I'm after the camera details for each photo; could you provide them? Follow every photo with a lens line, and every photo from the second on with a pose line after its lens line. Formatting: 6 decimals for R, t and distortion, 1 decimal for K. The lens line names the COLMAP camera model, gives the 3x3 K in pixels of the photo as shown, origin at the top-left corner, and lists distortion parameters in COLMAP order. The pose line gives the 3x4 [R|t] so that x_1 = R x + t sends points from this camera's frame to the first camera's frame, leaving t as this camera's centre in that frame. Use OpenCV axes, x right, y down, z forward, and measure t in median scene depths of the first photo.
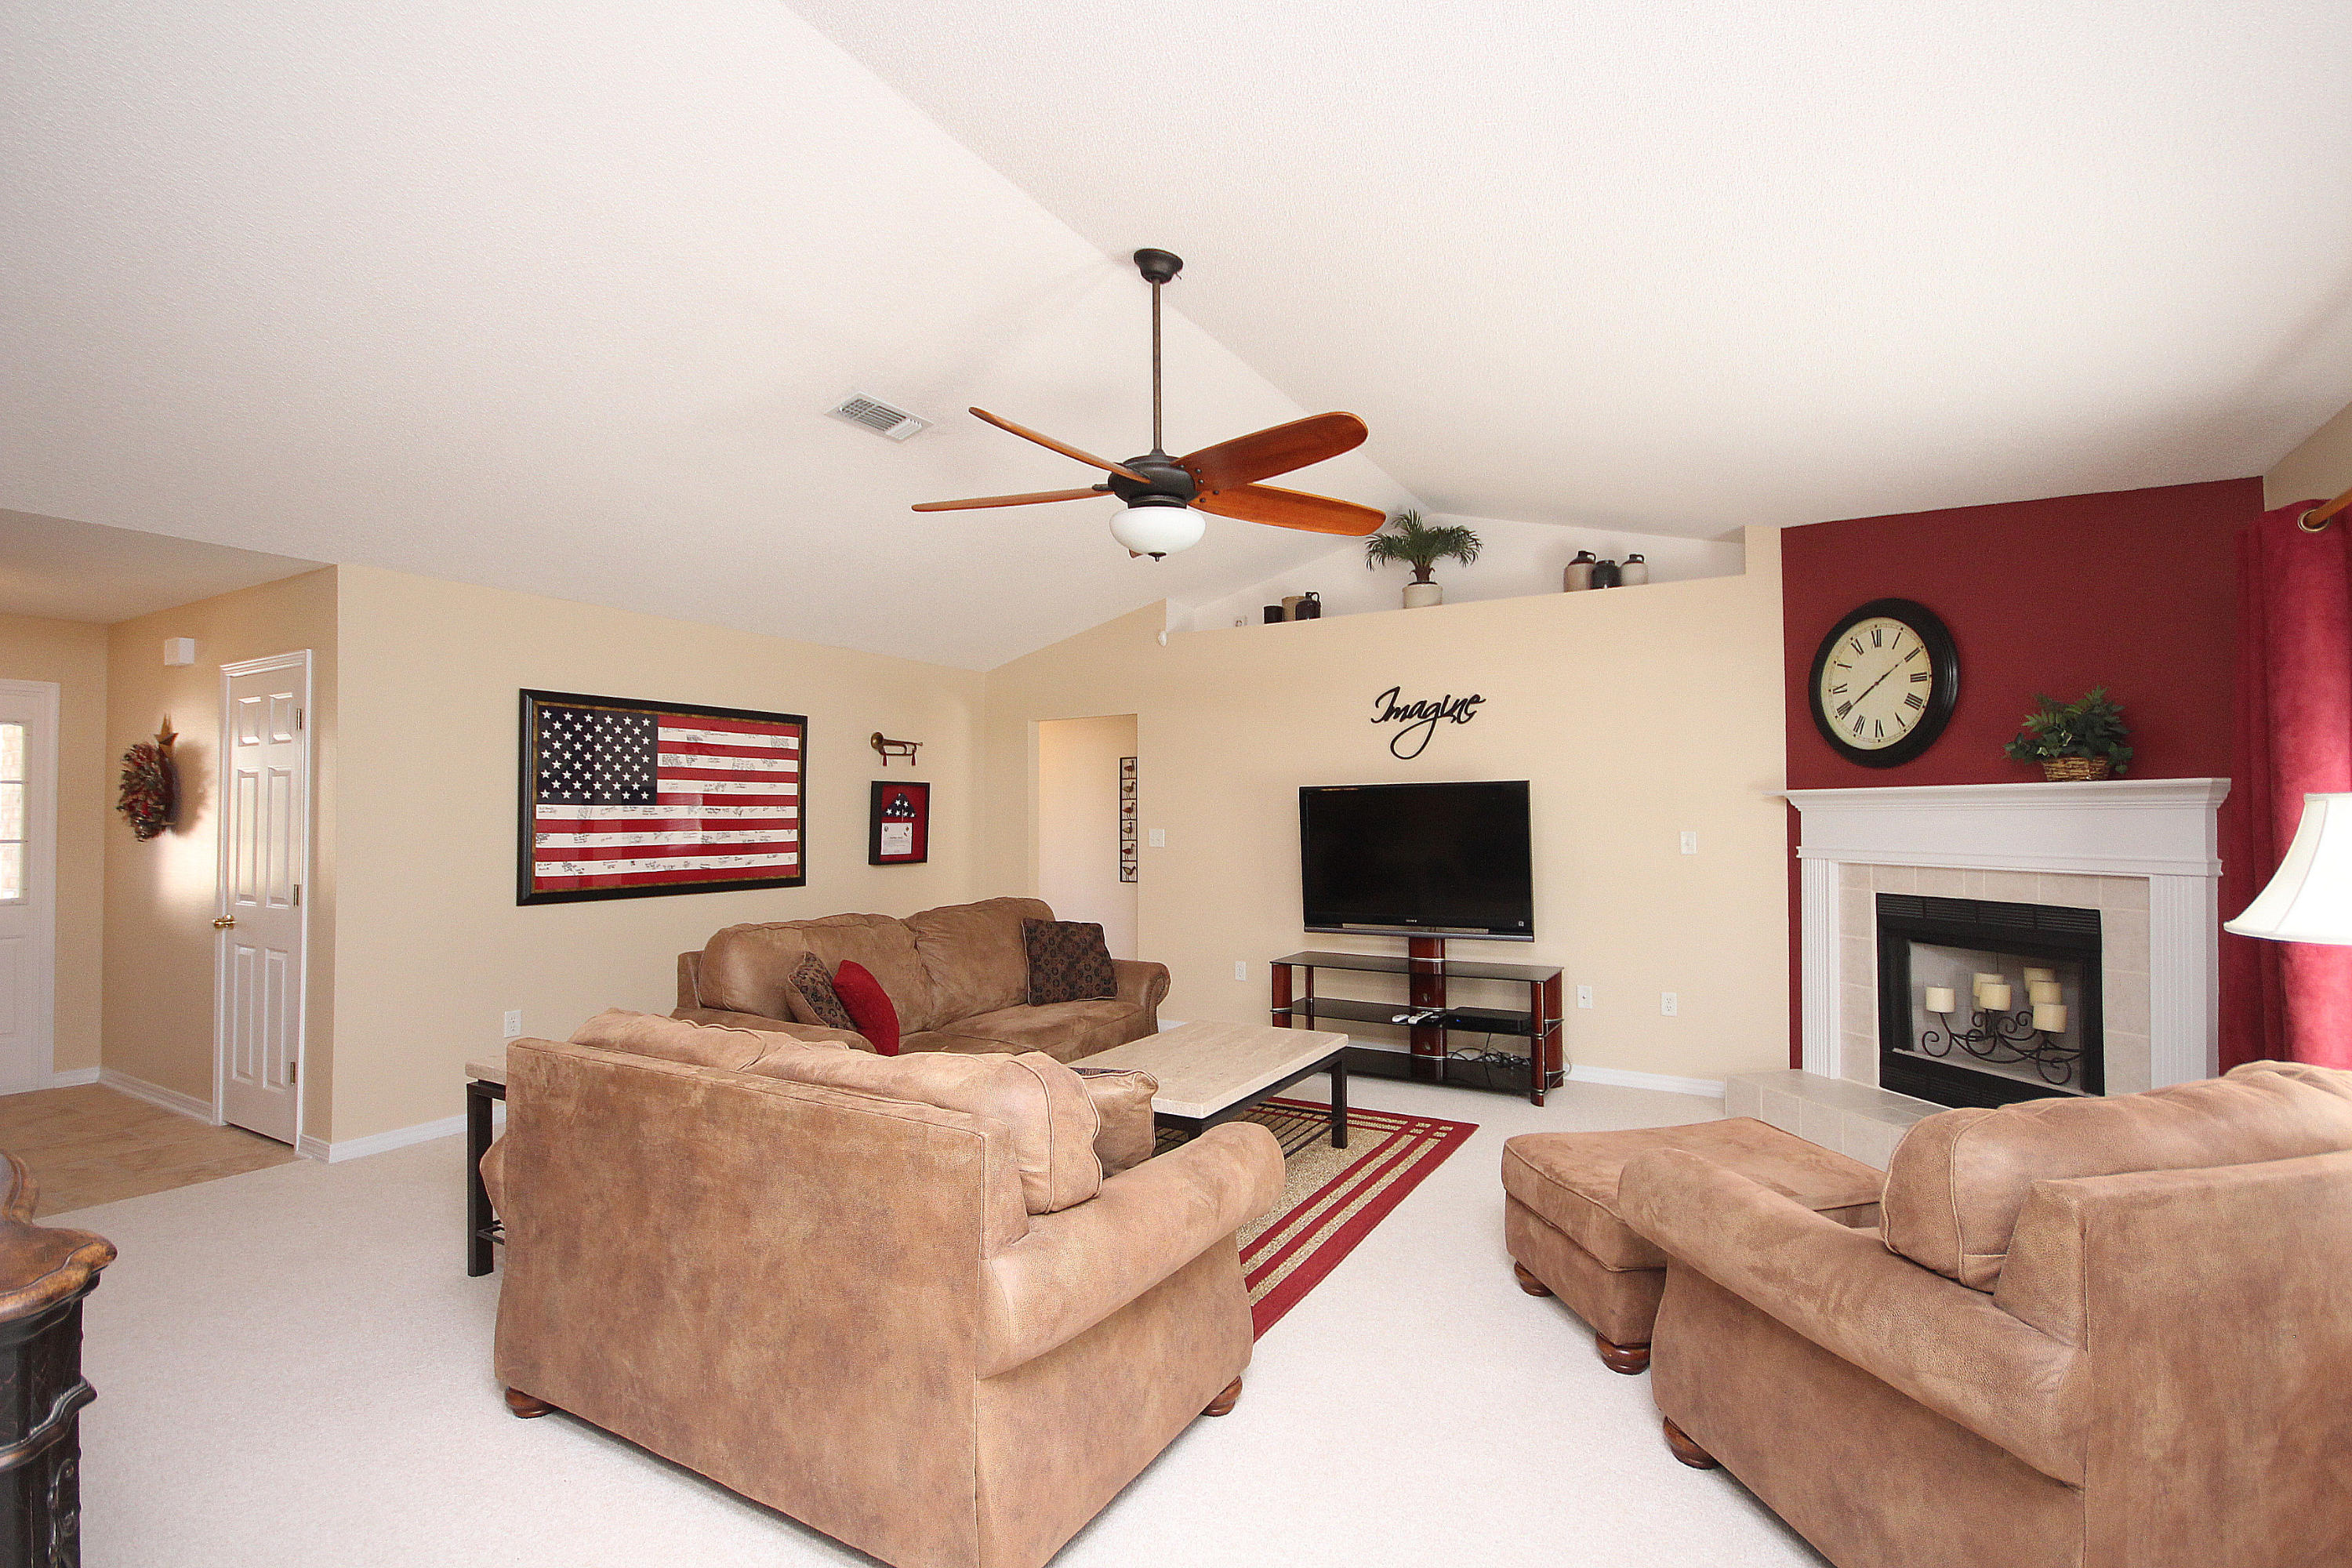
lens RADIAL K [[1077.8, 0, 1174.4], [0, 1077.8, 793.8], [0, 0, 1]] dist [0.006057, -0.007879]
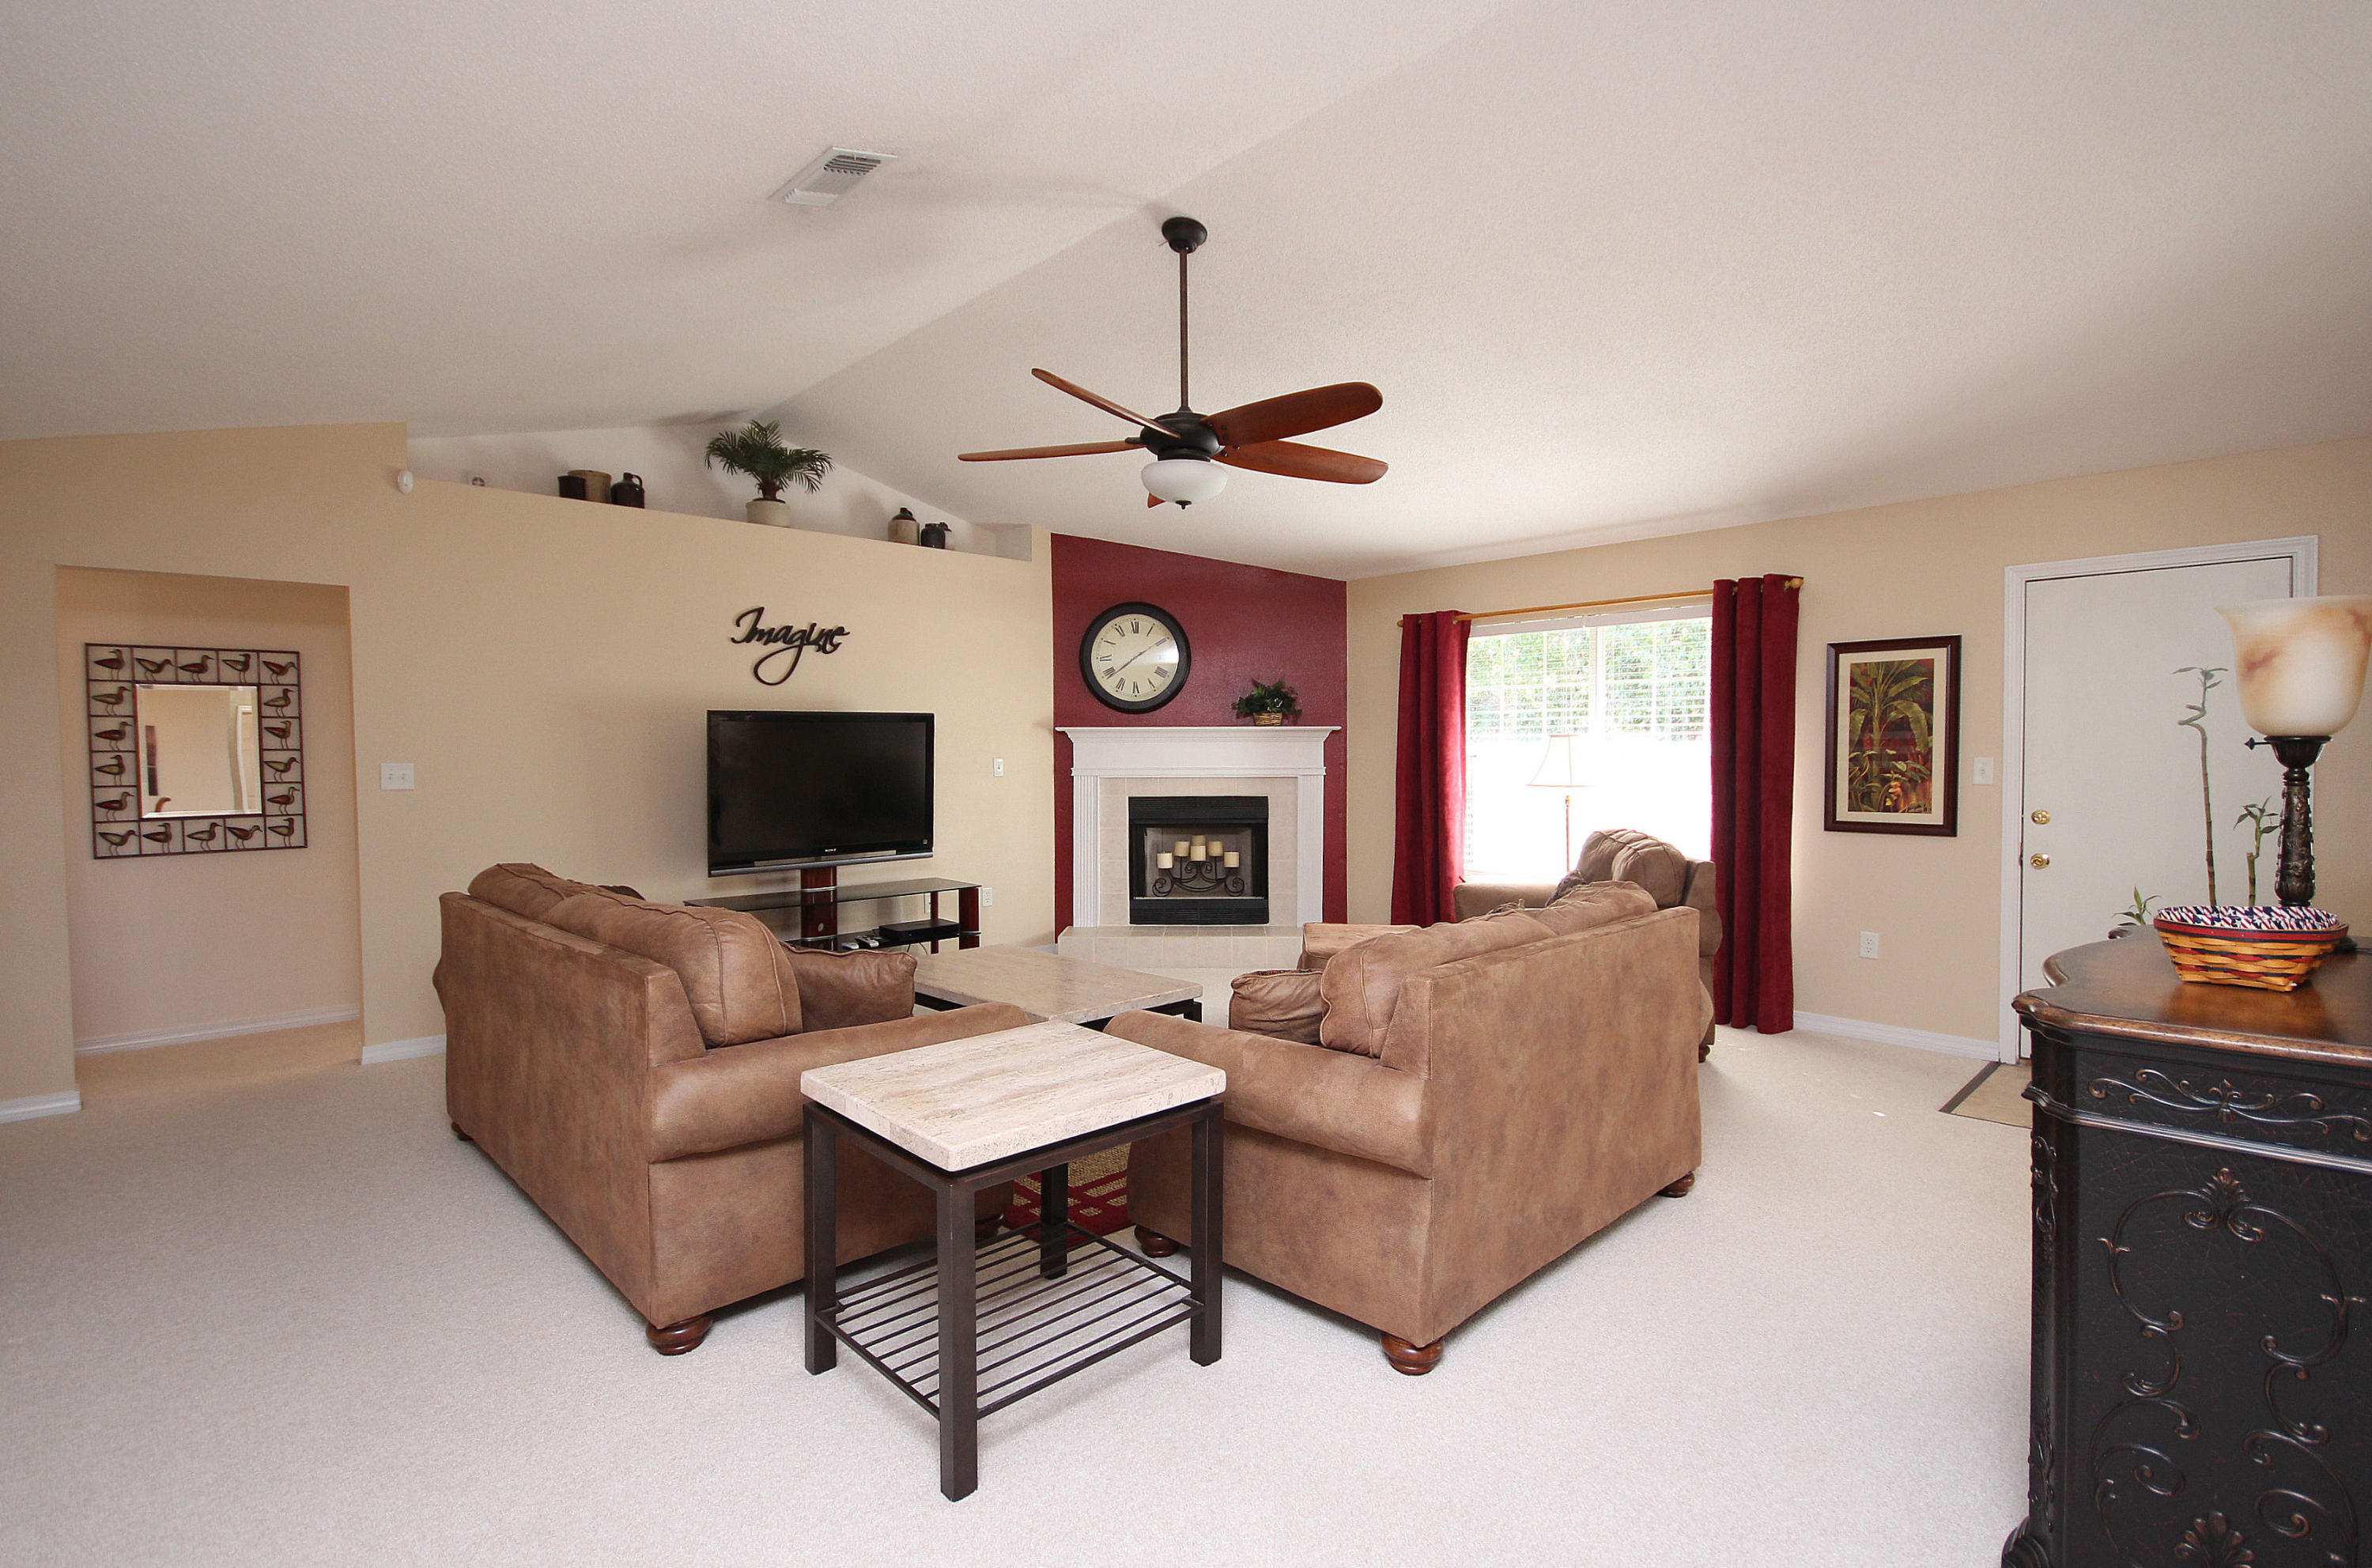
lens RADIAL K [[1119.8, 0, 1179.6], [0, 1119.8, 780.5], [0, 0, 1]] dist [-0.003180, 0.000110]
pose [[0.275882, -0.023148, 0.960913, -0.776968], [-0.016898, 0.999439, 0.028927, 0.021124], [-0.961043, -0.024218, 0.275336, 0.467046]]
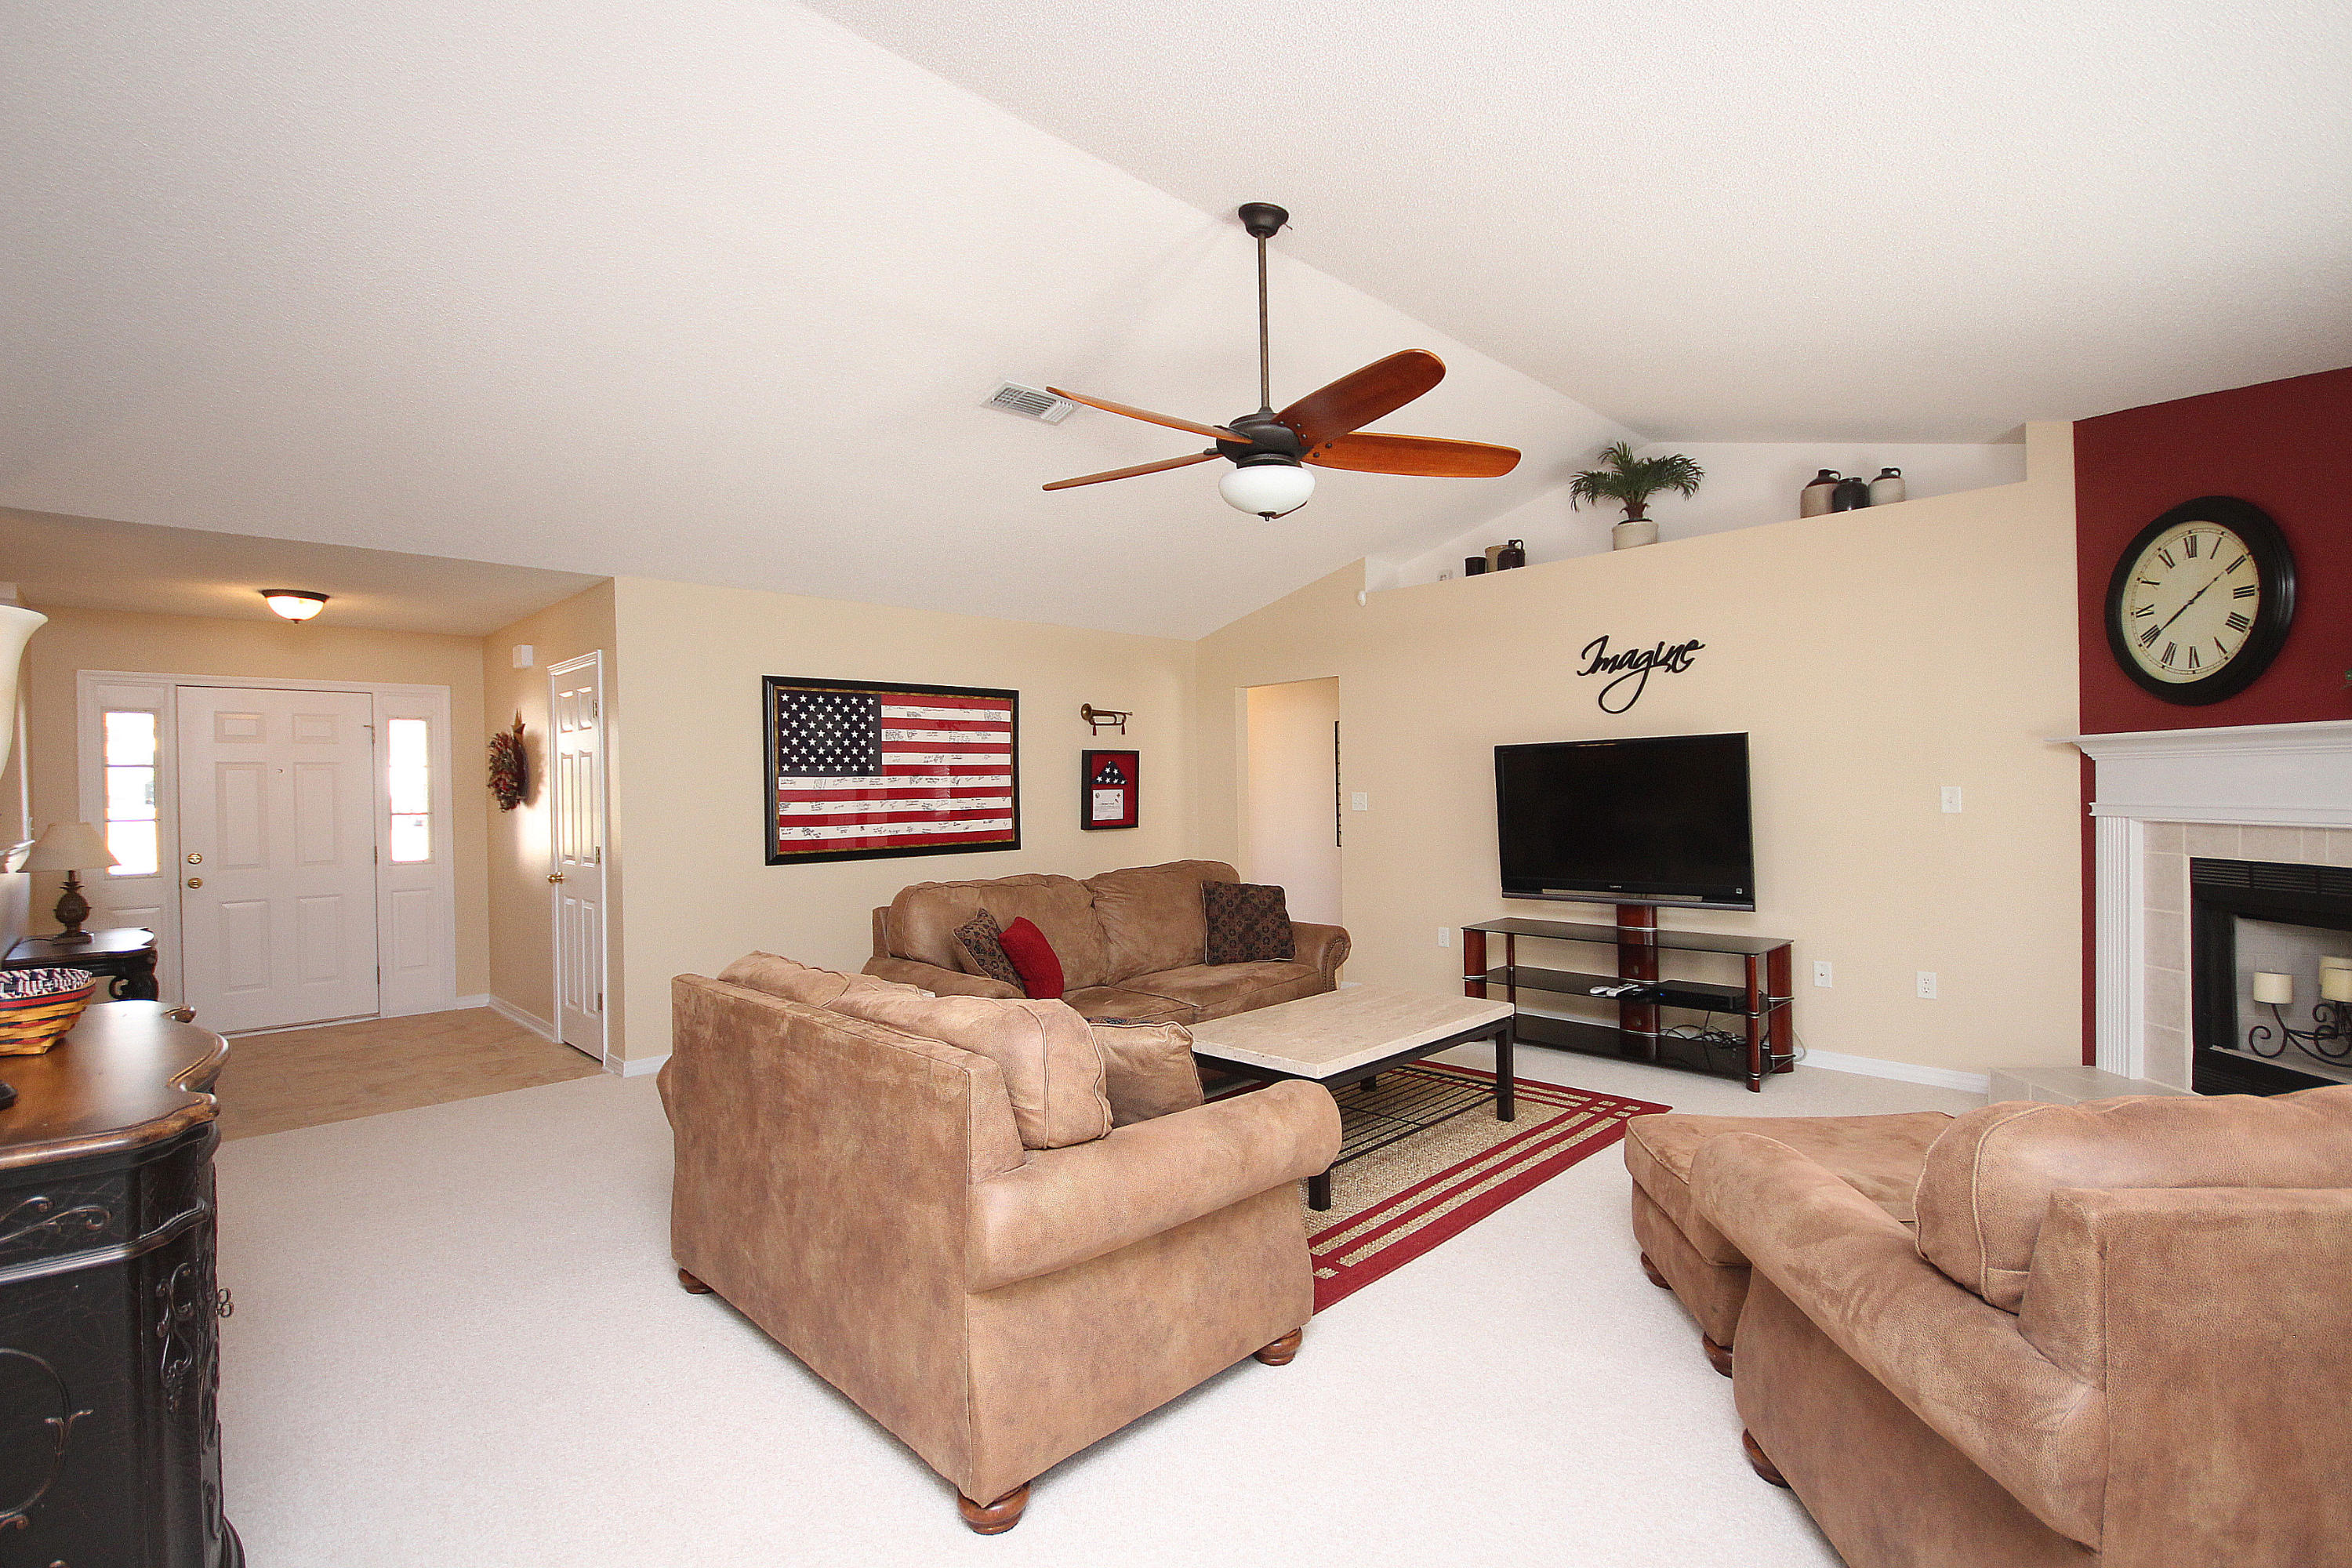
lens RADIAL K [[1077.8, 0, 1170.9], [0, 1077.8, 793.2], [0, 0, 1]] dist [0.006057, -0.007879]
pose [[0.965771, -0.012361, -0.259103, 0.104213], [0.020037, 0.999434, 0.027006, 0.004597], [0.258622, -0.031273, 0.965472, 0.005669]]
